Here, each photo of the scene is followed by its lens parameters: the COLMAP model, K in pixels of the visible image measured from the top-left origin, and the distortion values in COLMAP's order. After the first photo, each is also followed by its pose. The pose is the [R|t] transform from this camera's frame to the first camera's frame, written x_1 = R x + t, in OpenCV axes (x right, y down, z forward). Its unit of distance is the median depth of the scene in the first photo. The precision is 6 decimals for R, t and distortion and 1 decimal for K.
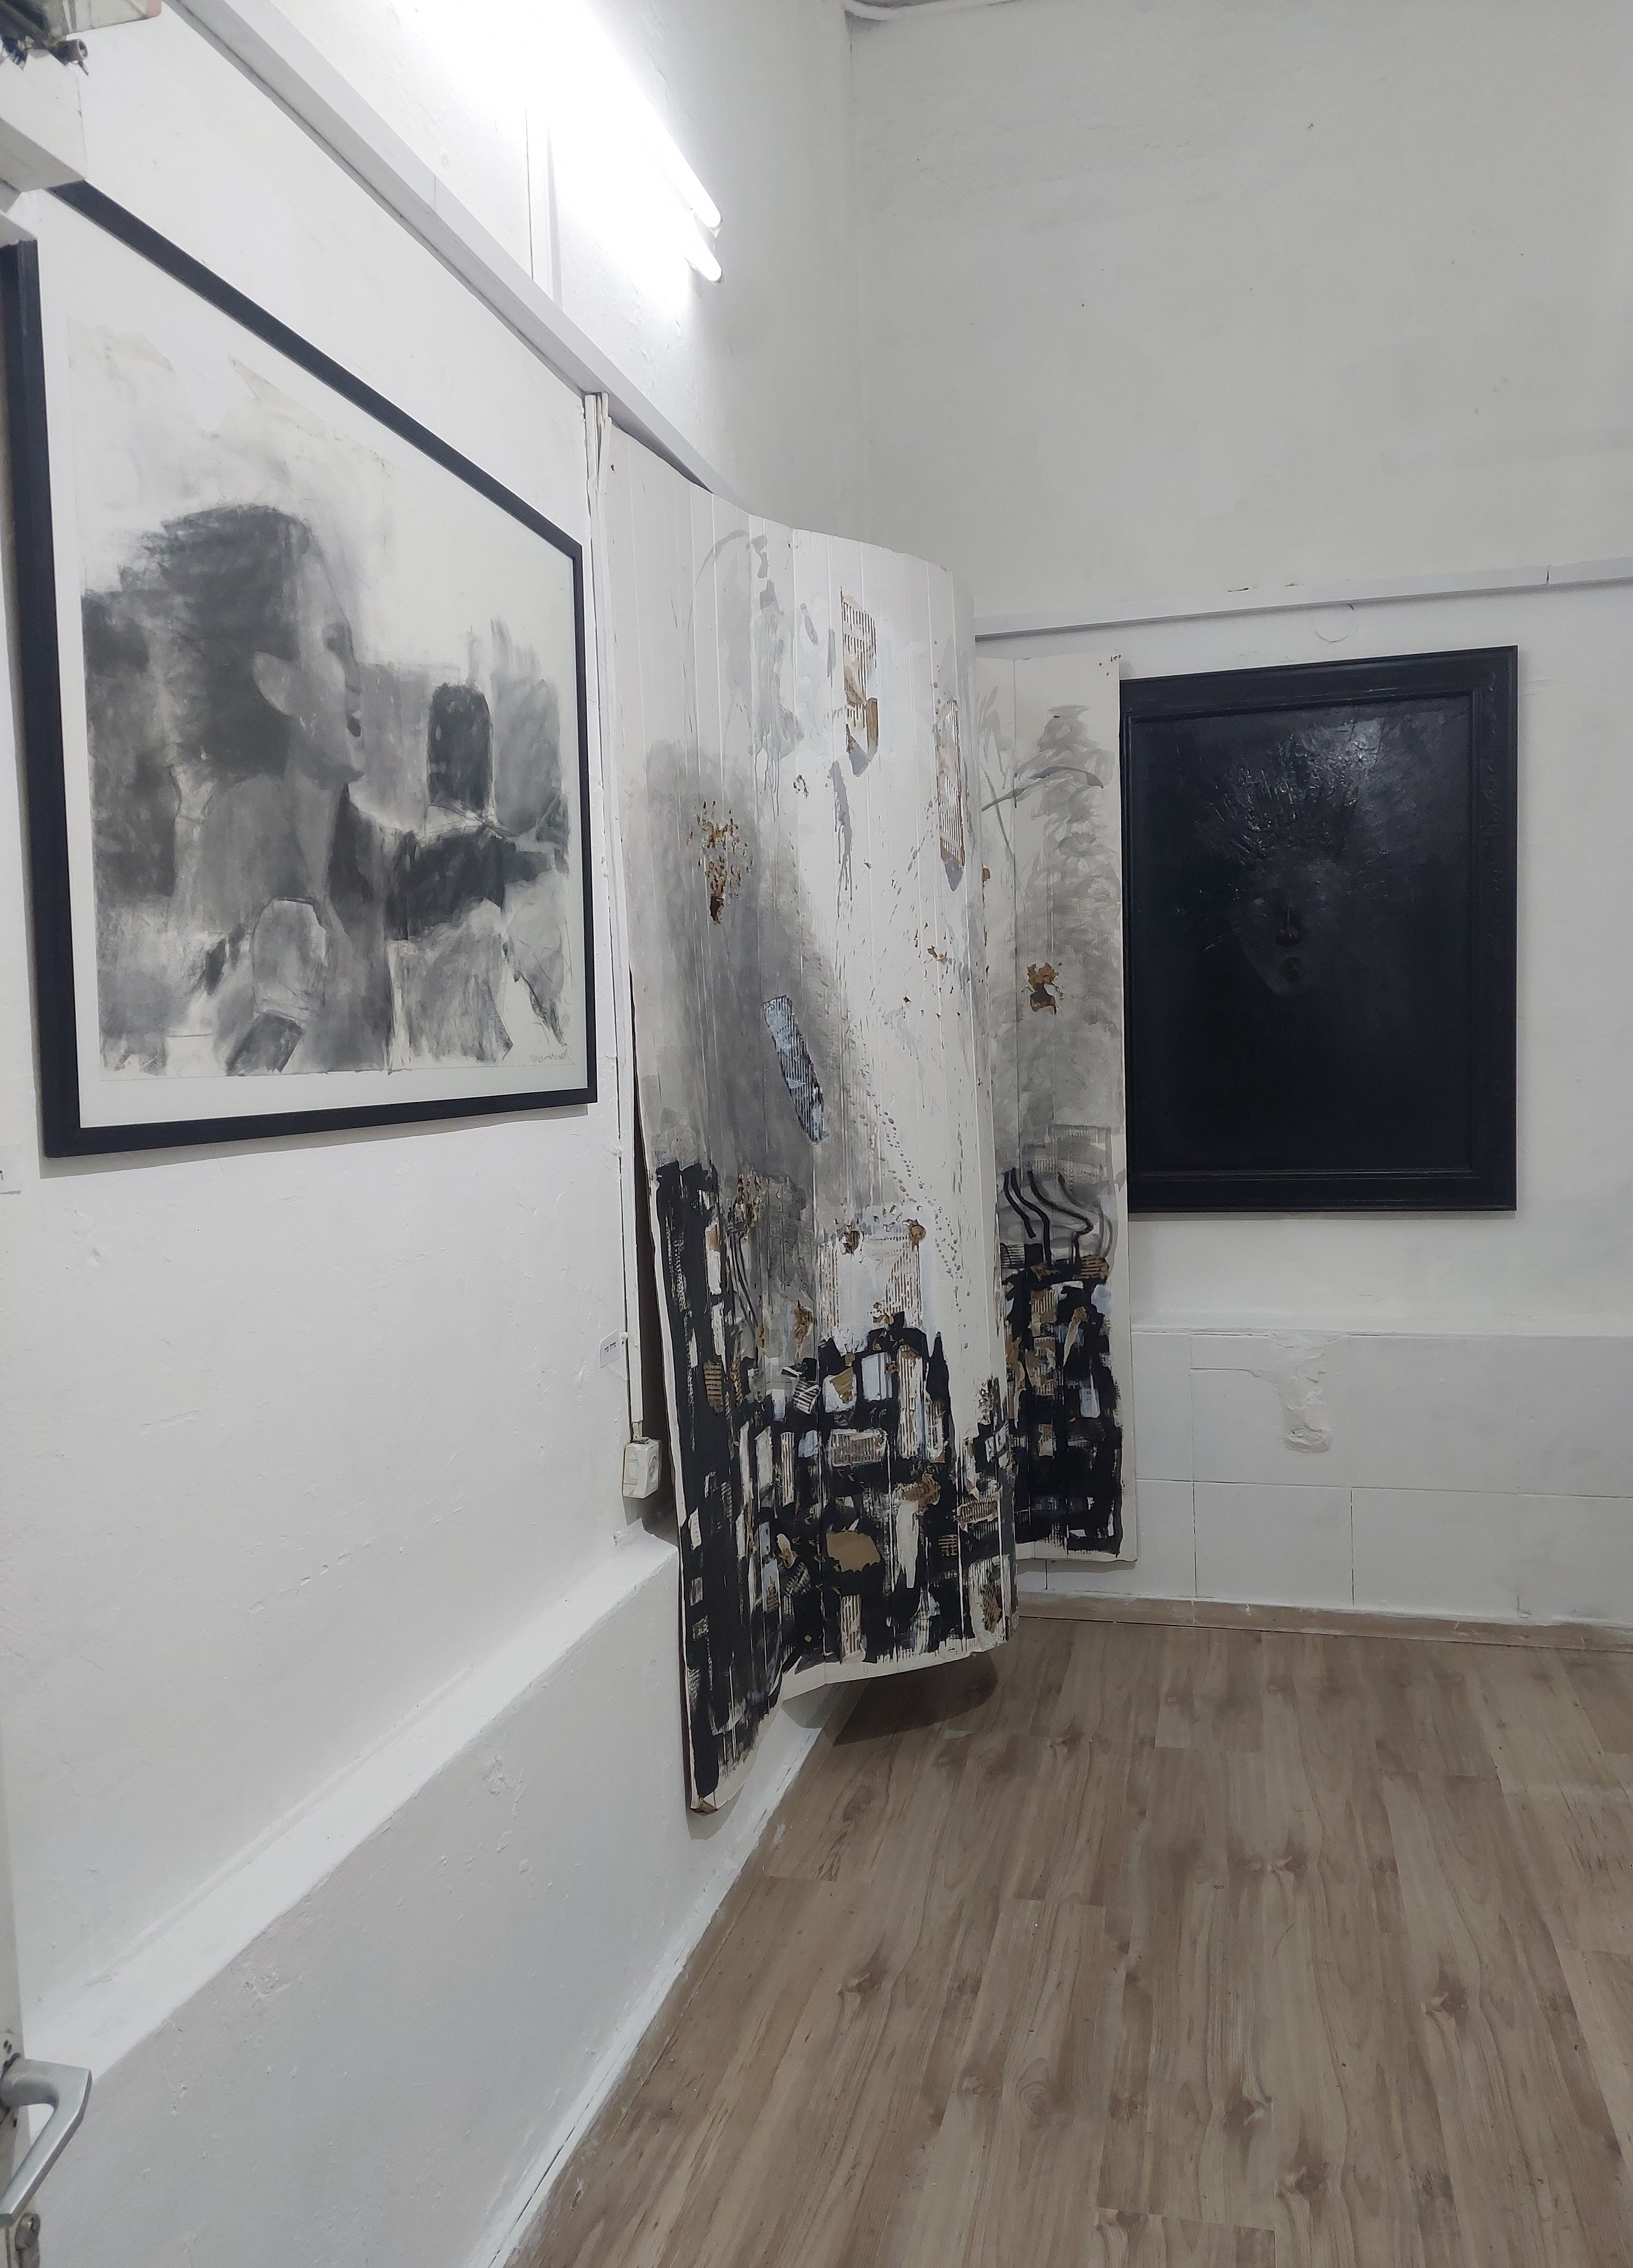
lens RADIAL K [[1680.3, 0, 816.5], [0, 1680.3, 1134.0], [0, 0, 1]] dist [0.072156, -0.003892]
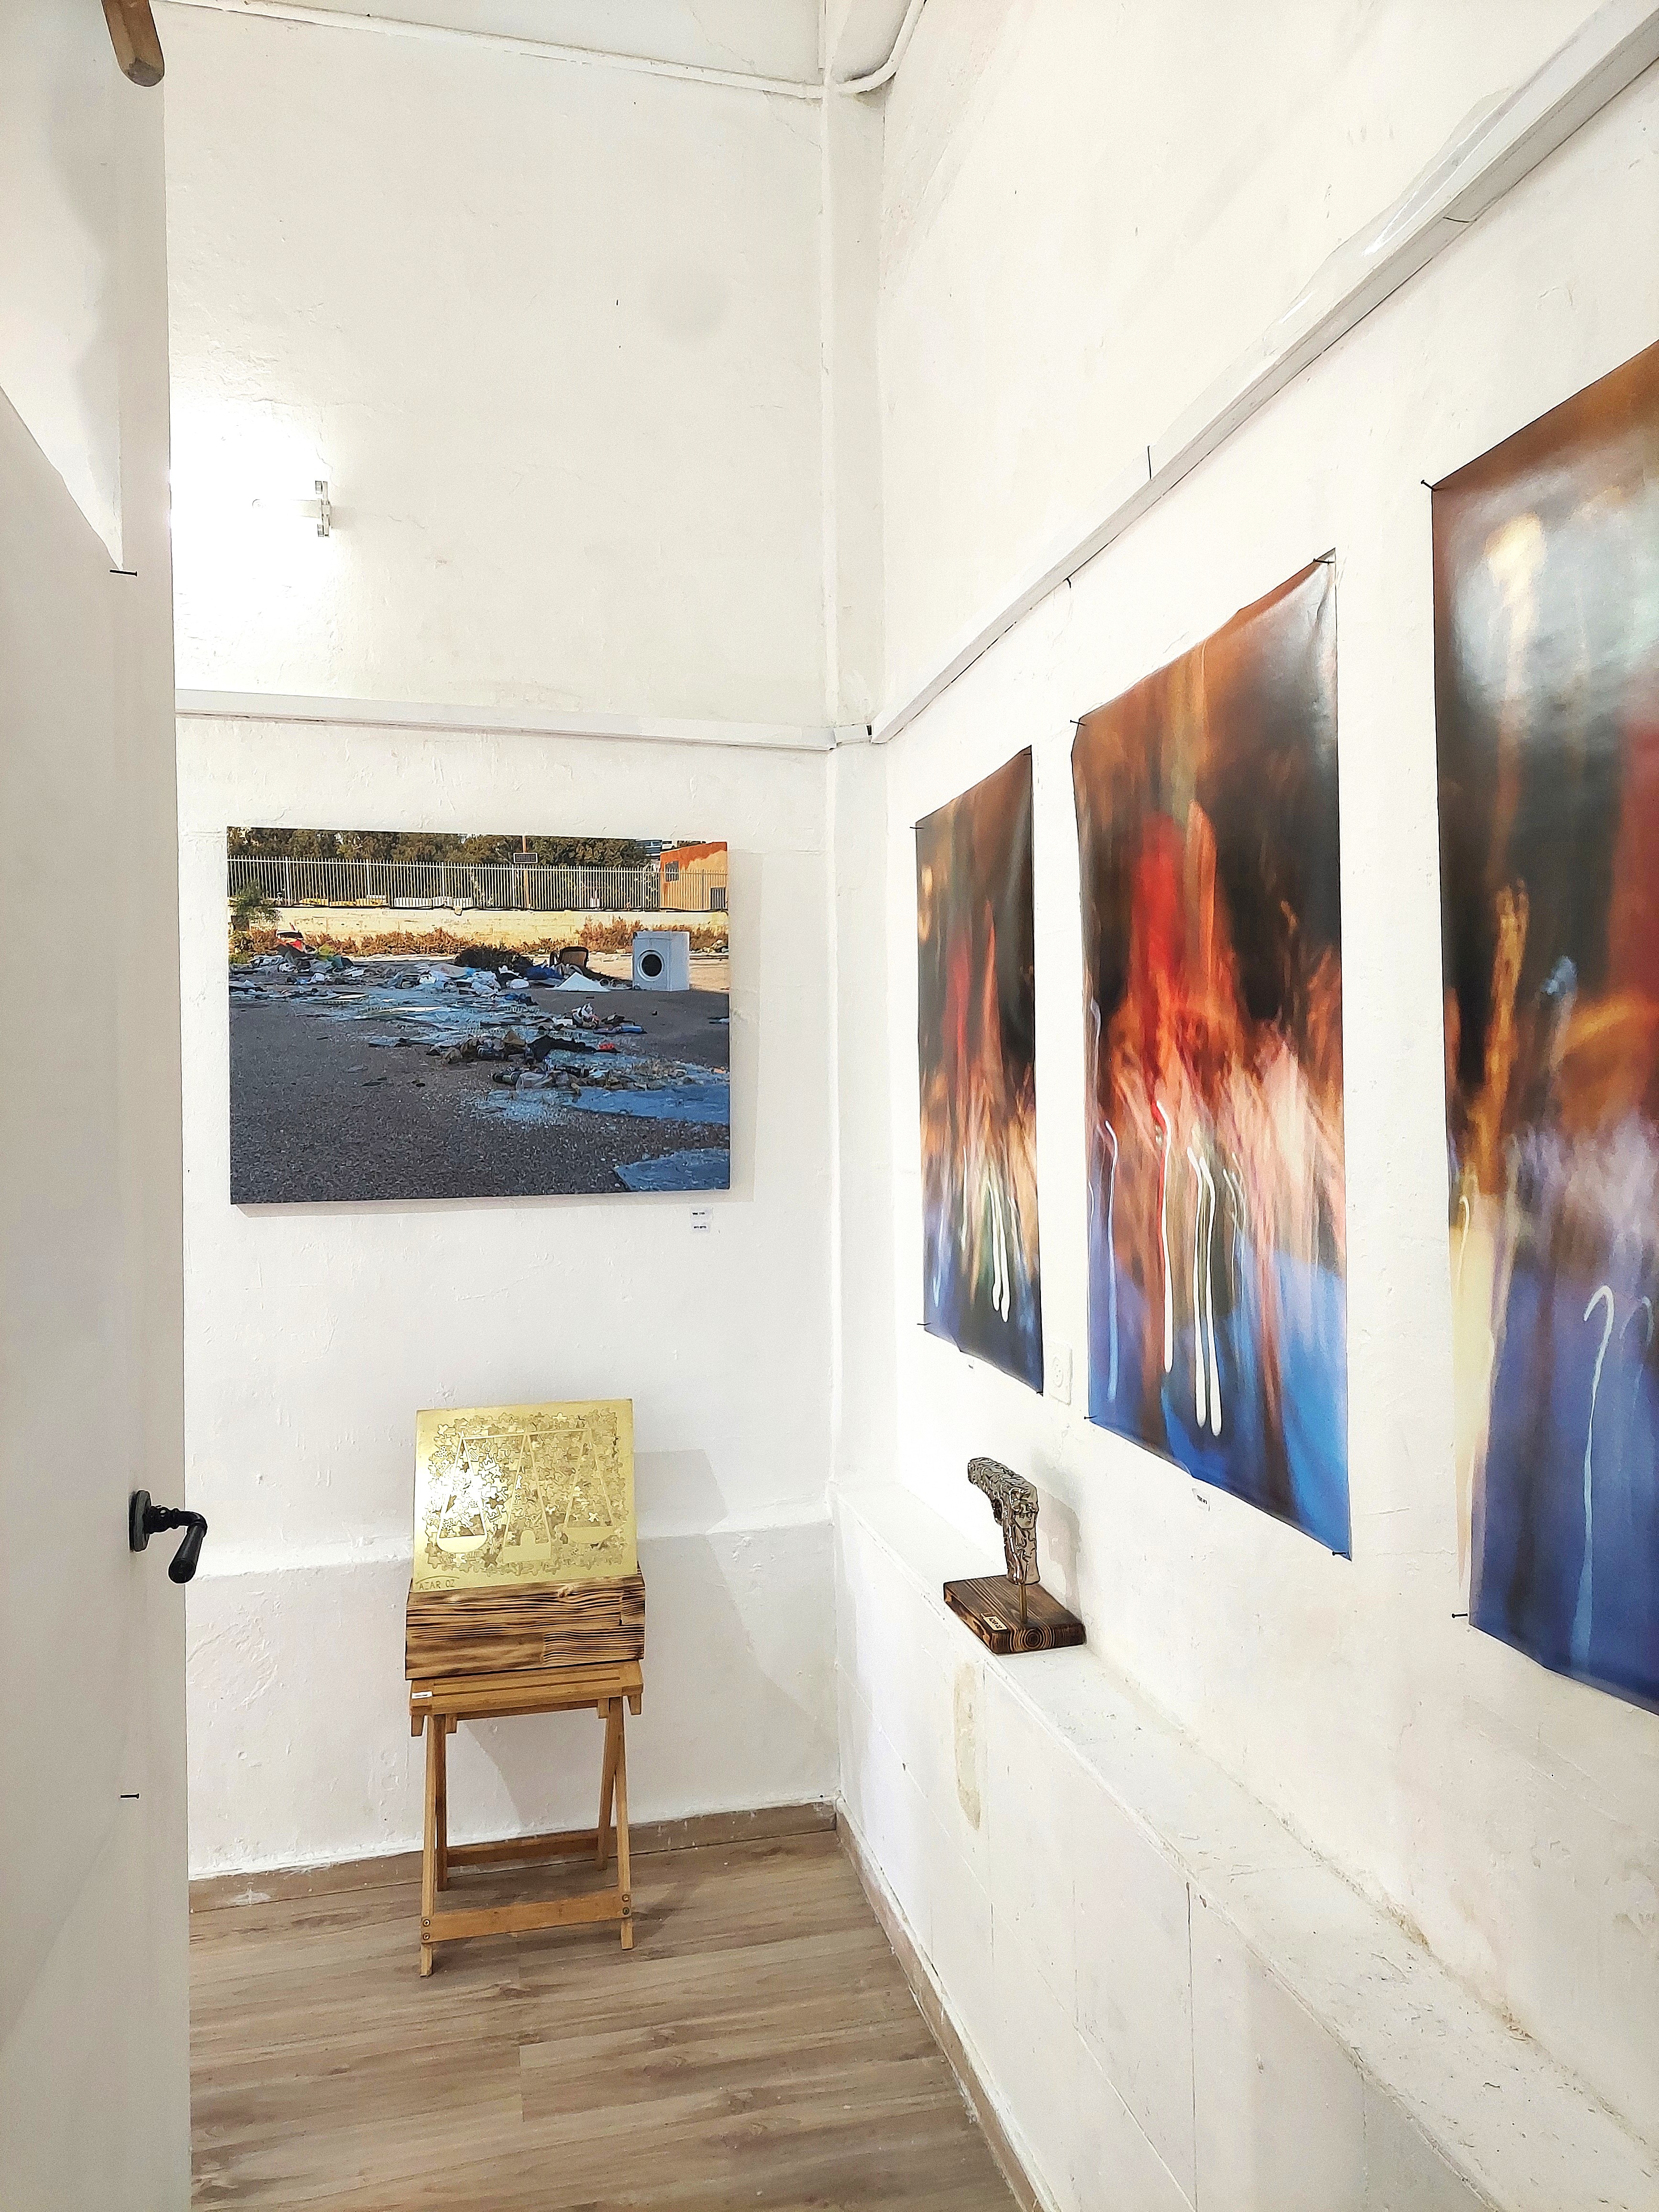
lens RADIAL K [[1533.8, 0, 867.0], [0, 1533.8, 1110.7], [0, 0, 1]] dist [0.095291, -0.116913]
pose [[0.468723, 0.020910, -0.883098, 1.488986], [-0.047010, 0.998894, -0.001299, -0.170008], [0.882093, 0.042123, 0.469187, 1.205497]]
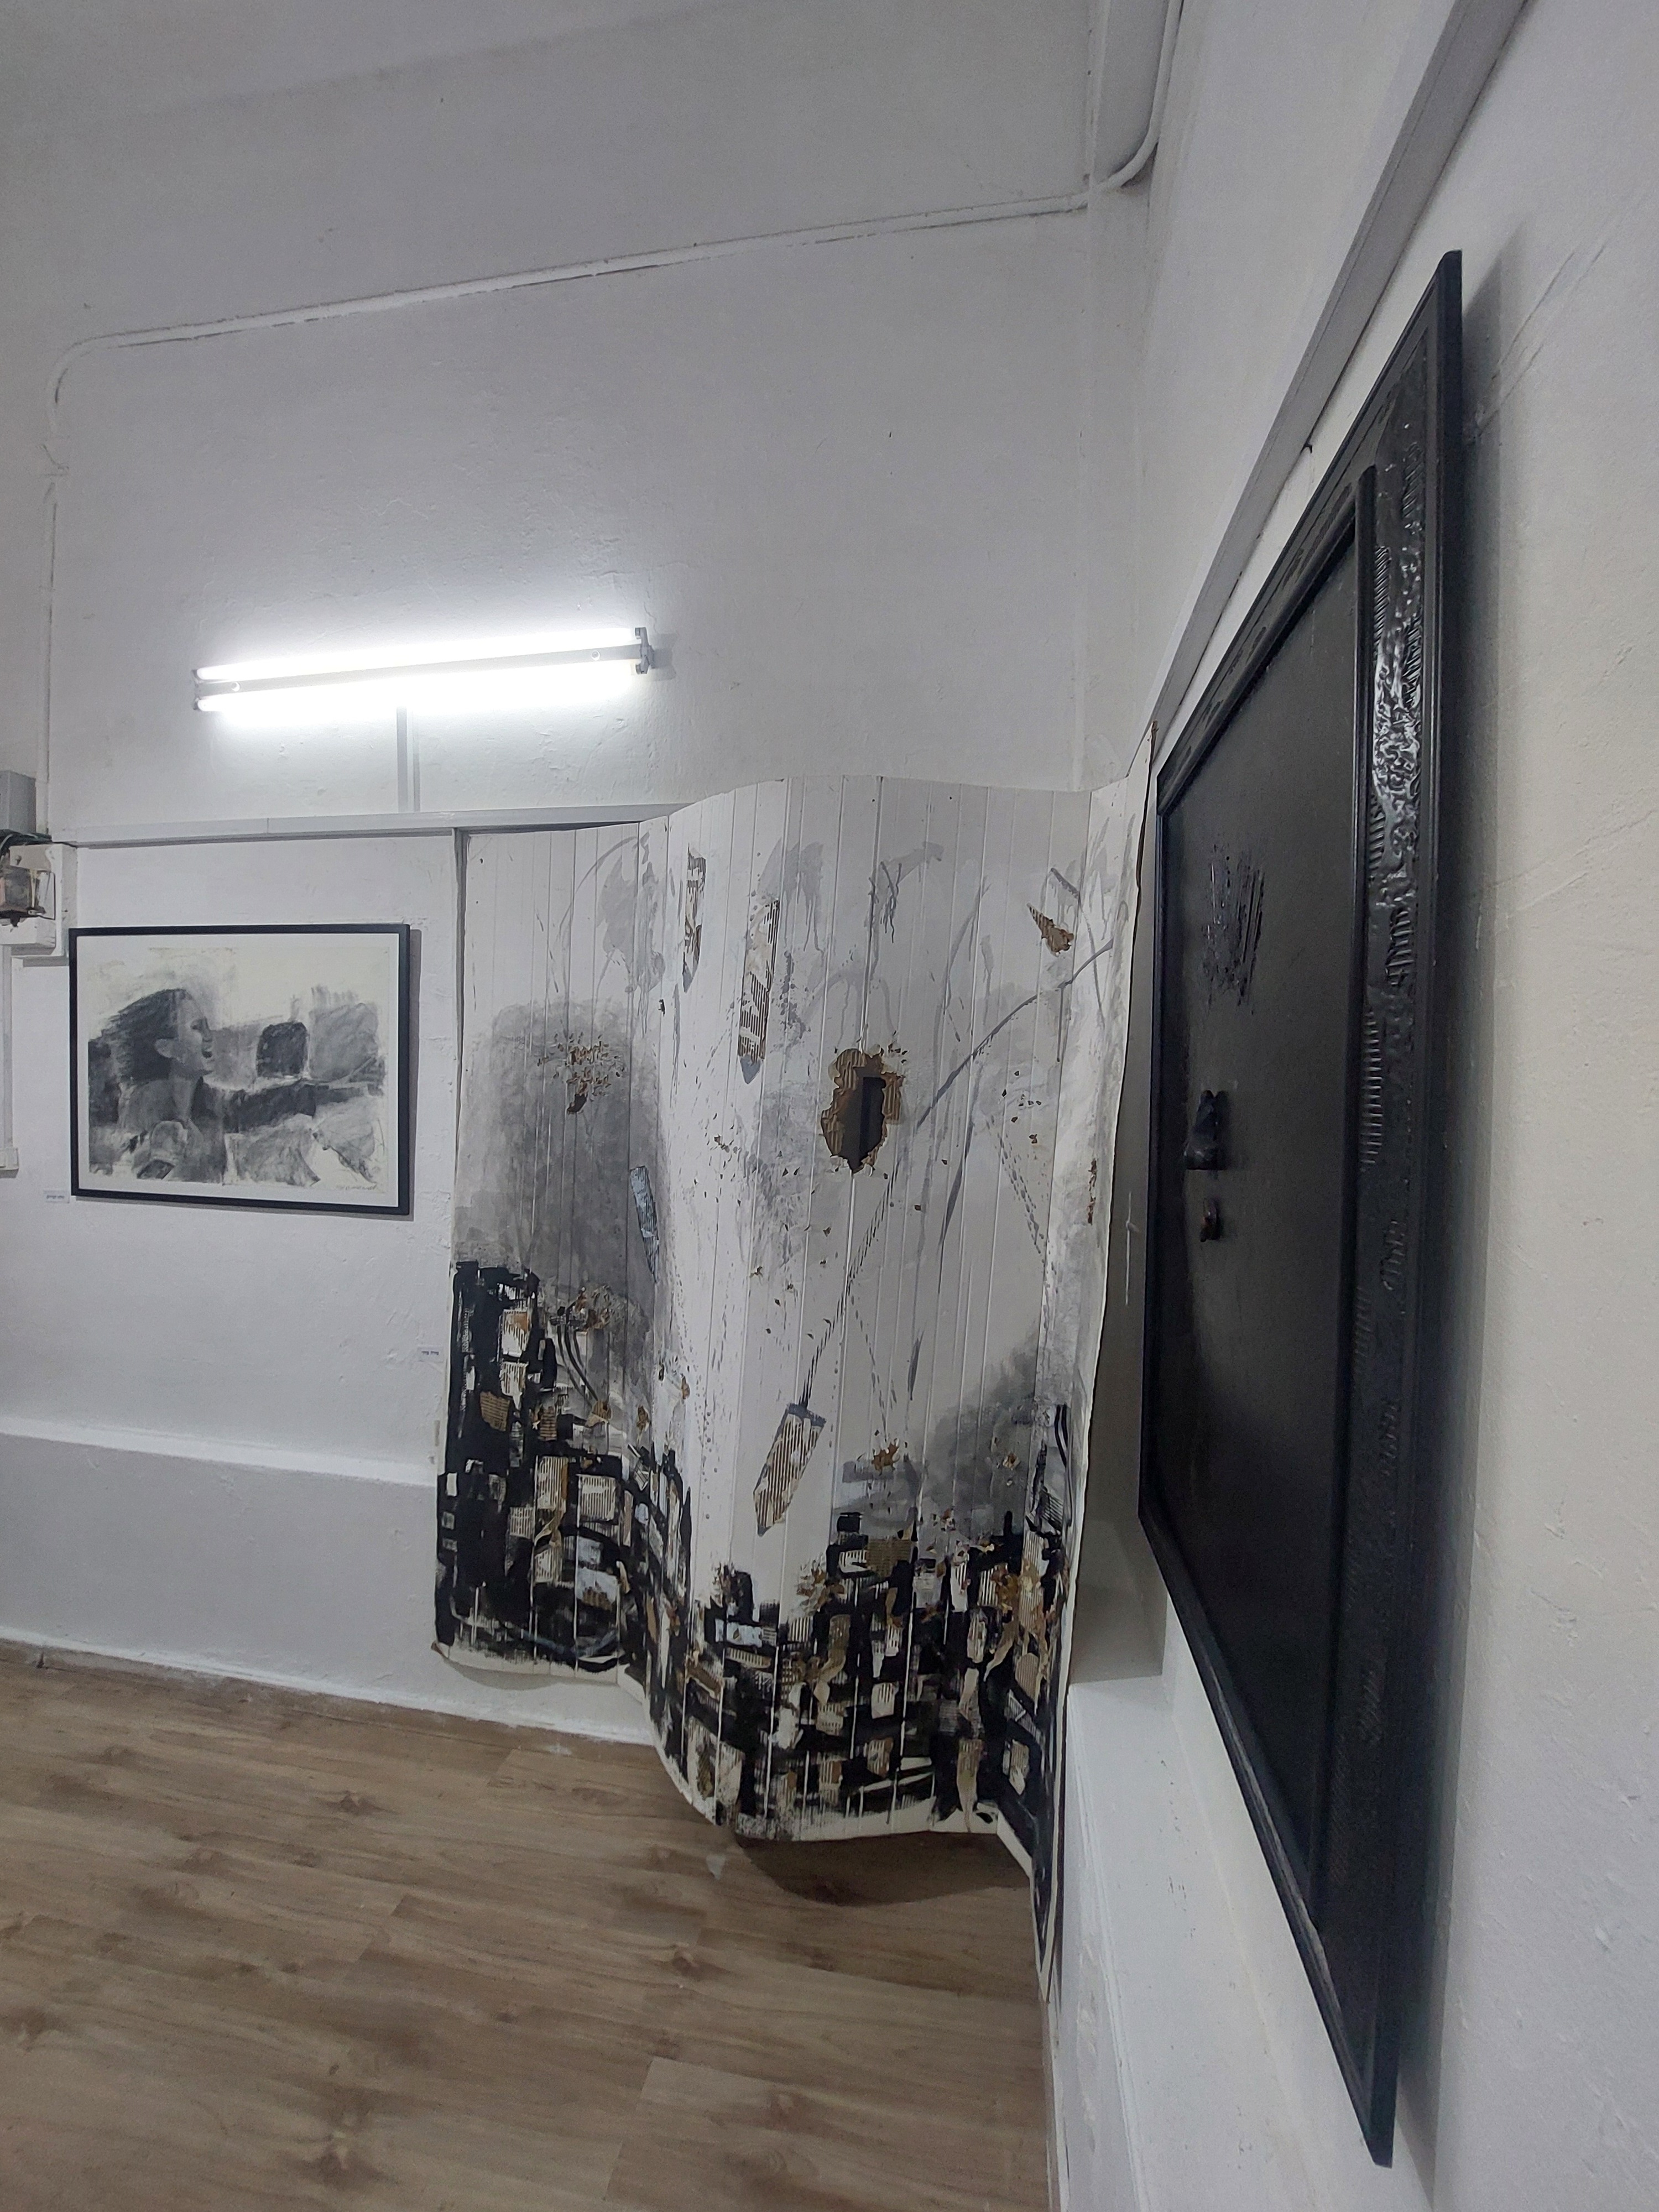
lens RADIAL K [[874.7, 0, 845.2], [0, 874.7, 1107.6], [0, 0, 1]] dist [-0.014159, 0.000780]
pose [[0.078699, 0.038074, -0.996171, 0.989923], [-0.081944, 0.996136, 0.031599, -0.239034], [0.993525, 0.079143, 0.081515, 1.601765]]
